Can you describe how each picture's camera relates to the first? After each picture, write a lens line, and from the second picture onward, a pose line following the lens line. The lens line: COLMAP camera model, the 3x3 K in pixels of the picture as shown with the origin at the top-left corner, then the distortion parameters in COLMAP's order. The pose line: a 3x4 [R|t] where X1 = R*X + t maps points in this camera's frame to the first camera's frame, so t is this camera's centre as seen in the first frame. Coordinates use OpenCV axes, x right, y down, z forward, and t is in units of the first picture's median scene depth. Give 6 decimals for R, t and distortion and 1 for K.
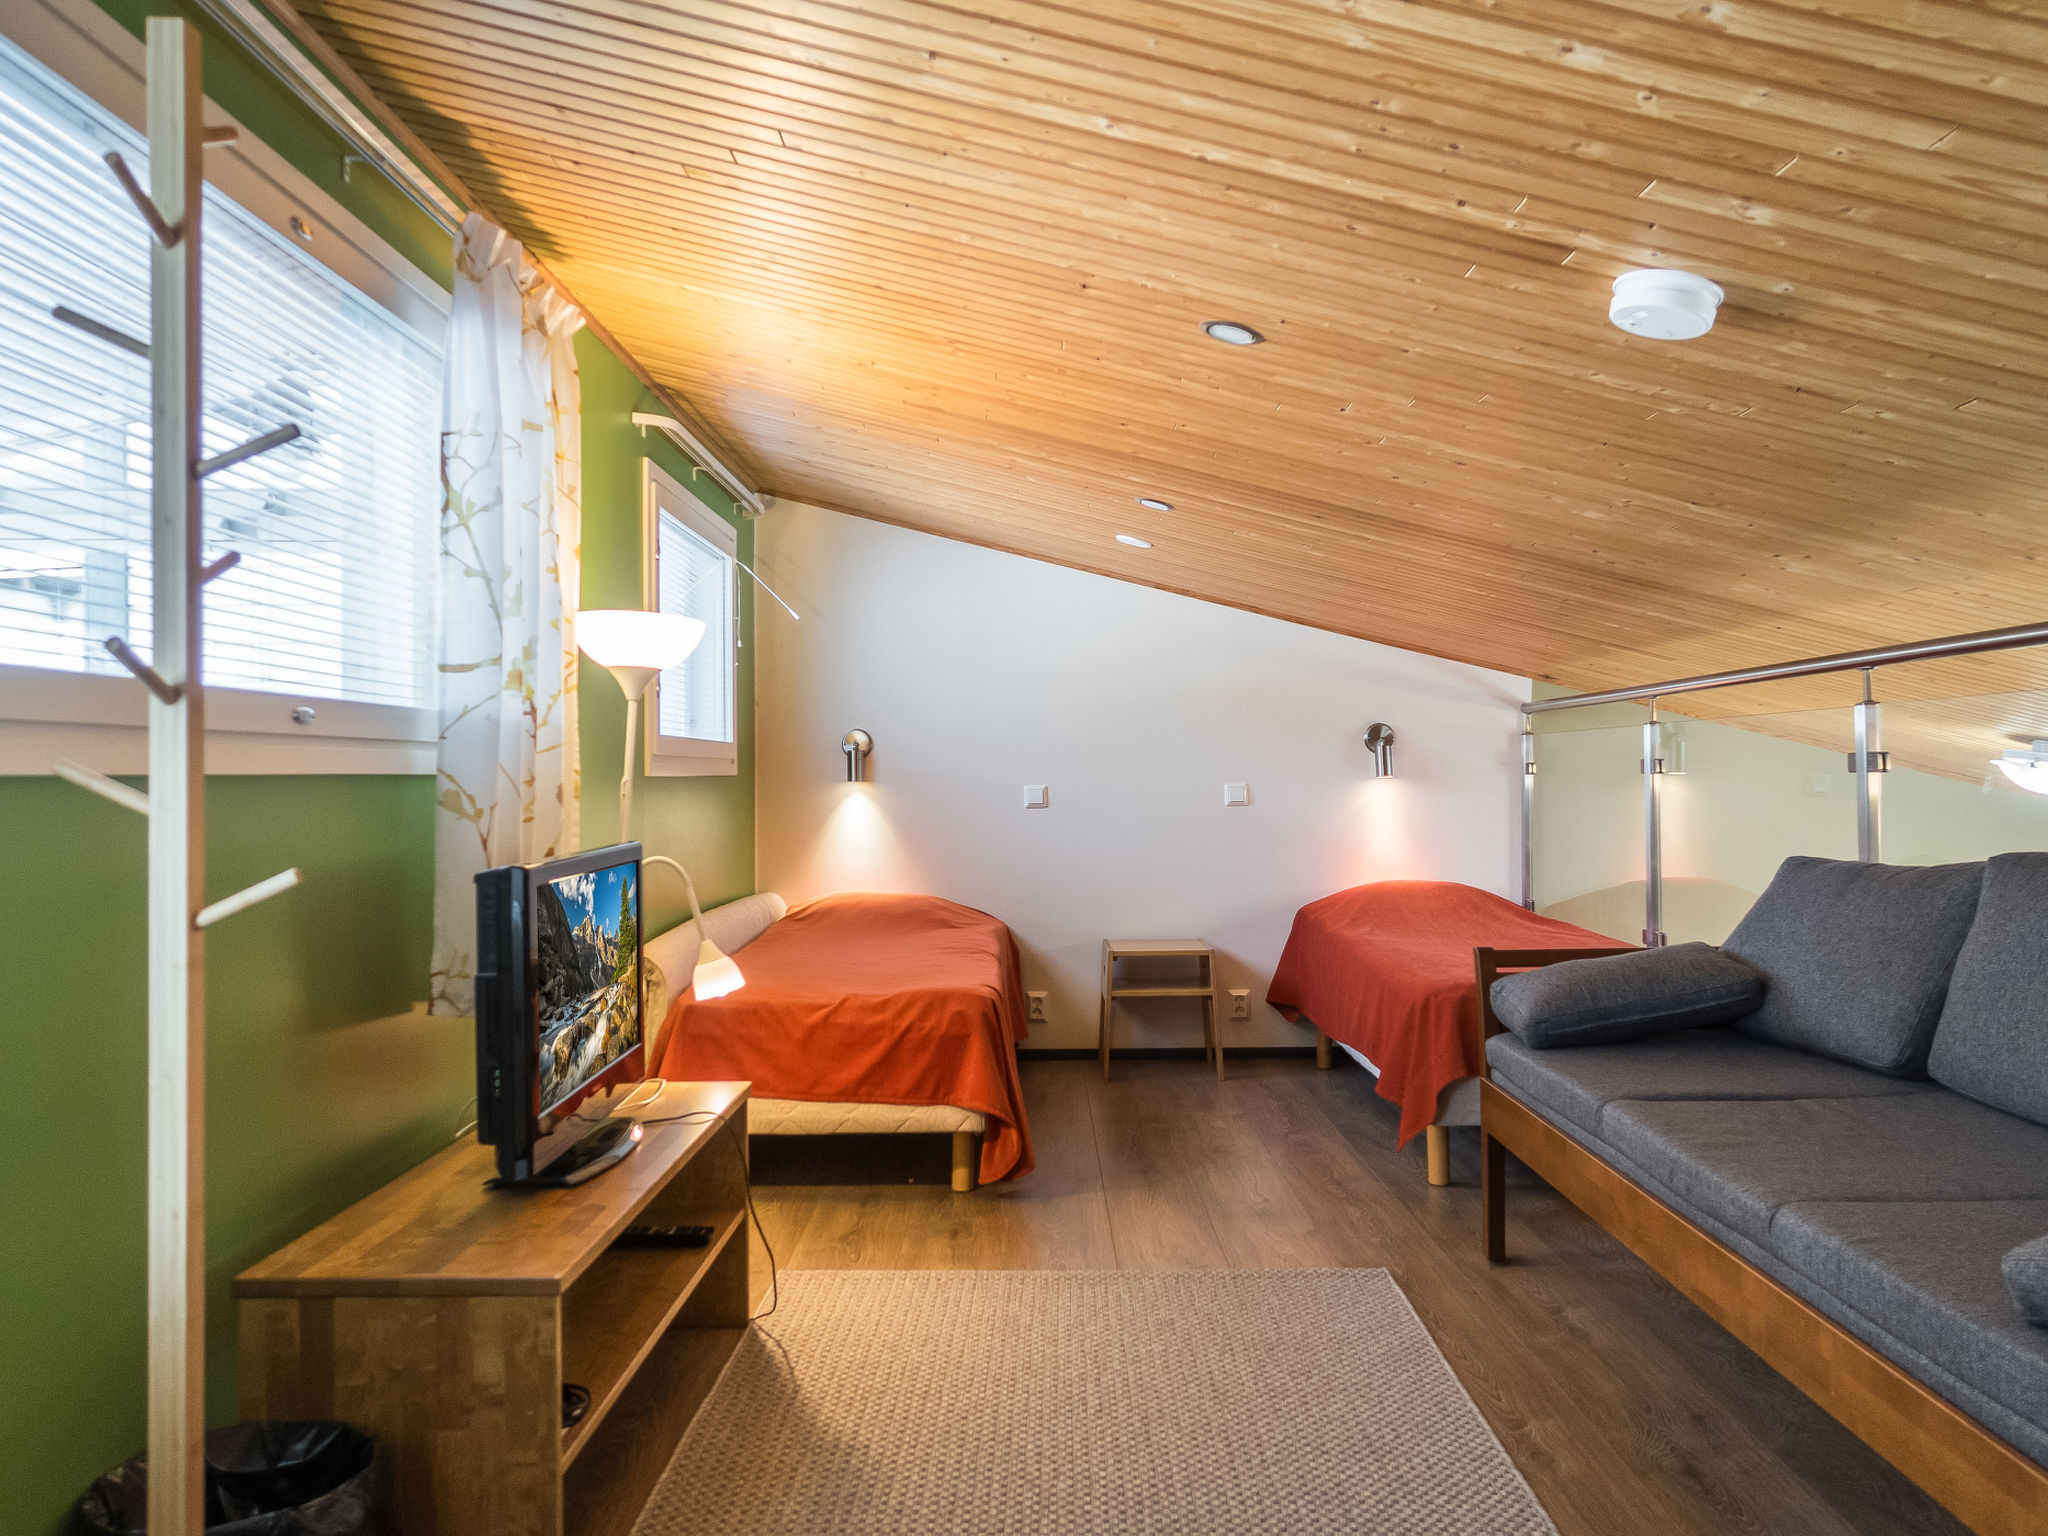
lens RADIAL K [[1591.0, 0, 1023.2], [0, 1591.0, 769.9], [0, 0, 1]] dist [-0.026723, 0.021527]
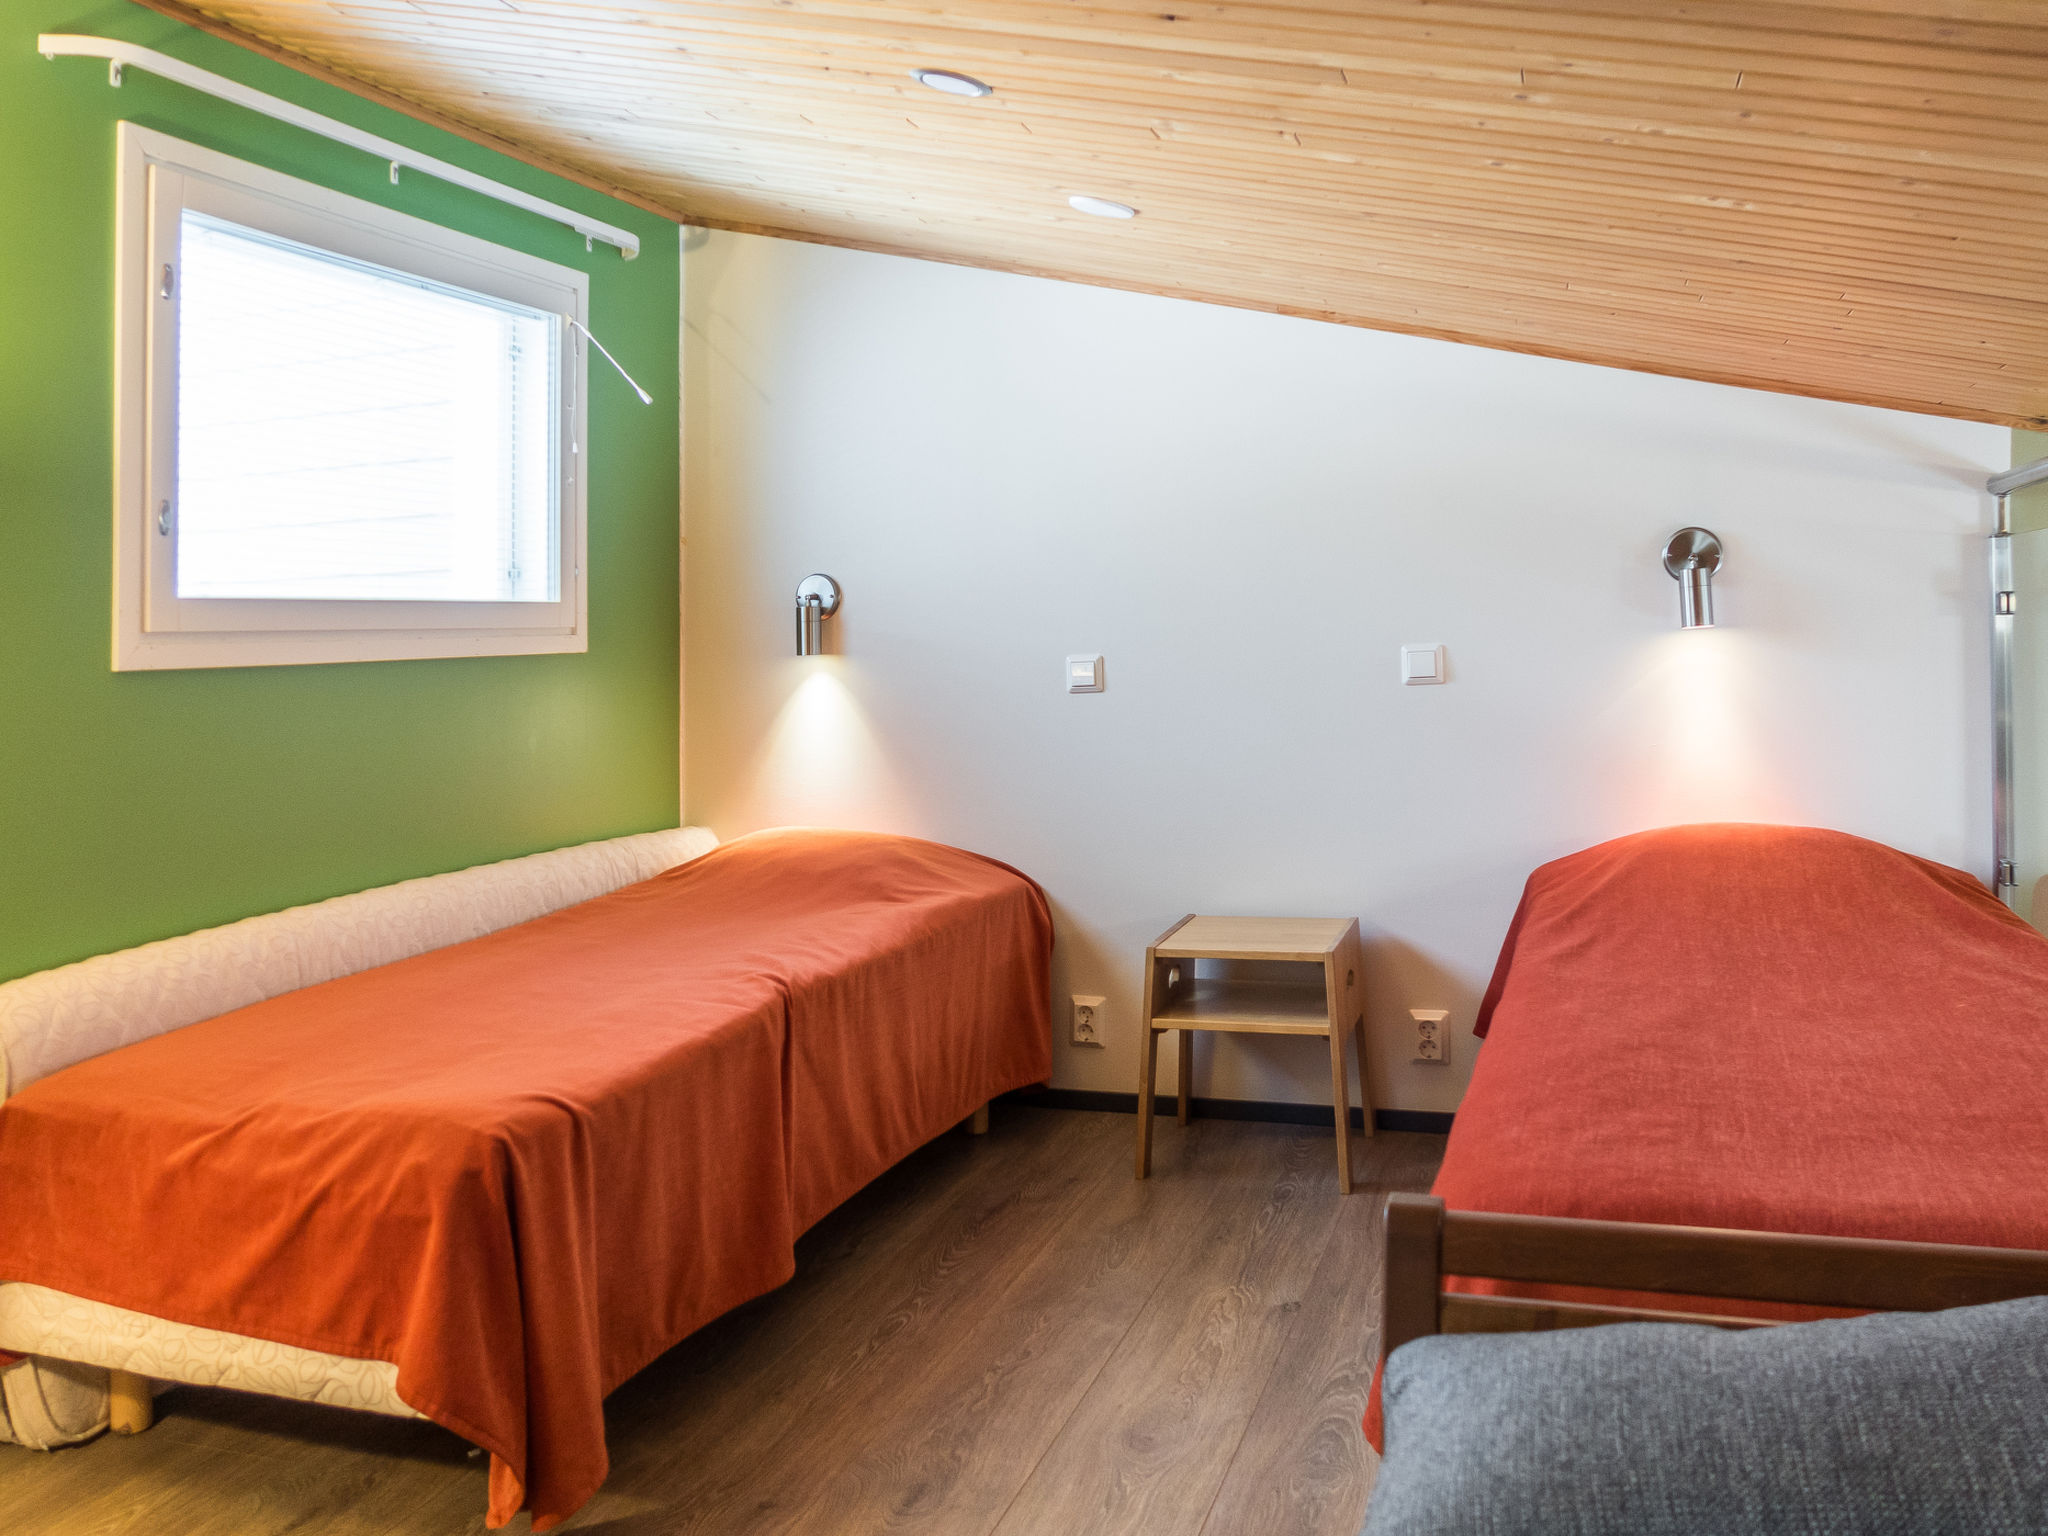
lens RADIAL K [[1591.0, 0, 1077.9], [0, 1591.0, 649.4], [0, 0, 1]] dist [-0.026723, 0.021527]
pose [[0.941634, -0.020310, -0.336026, 0.211992], [0.028006, 0.999444, 0.018071, -0.003616], [0.335472, -0.026427, 0.941679, 0.431331]]
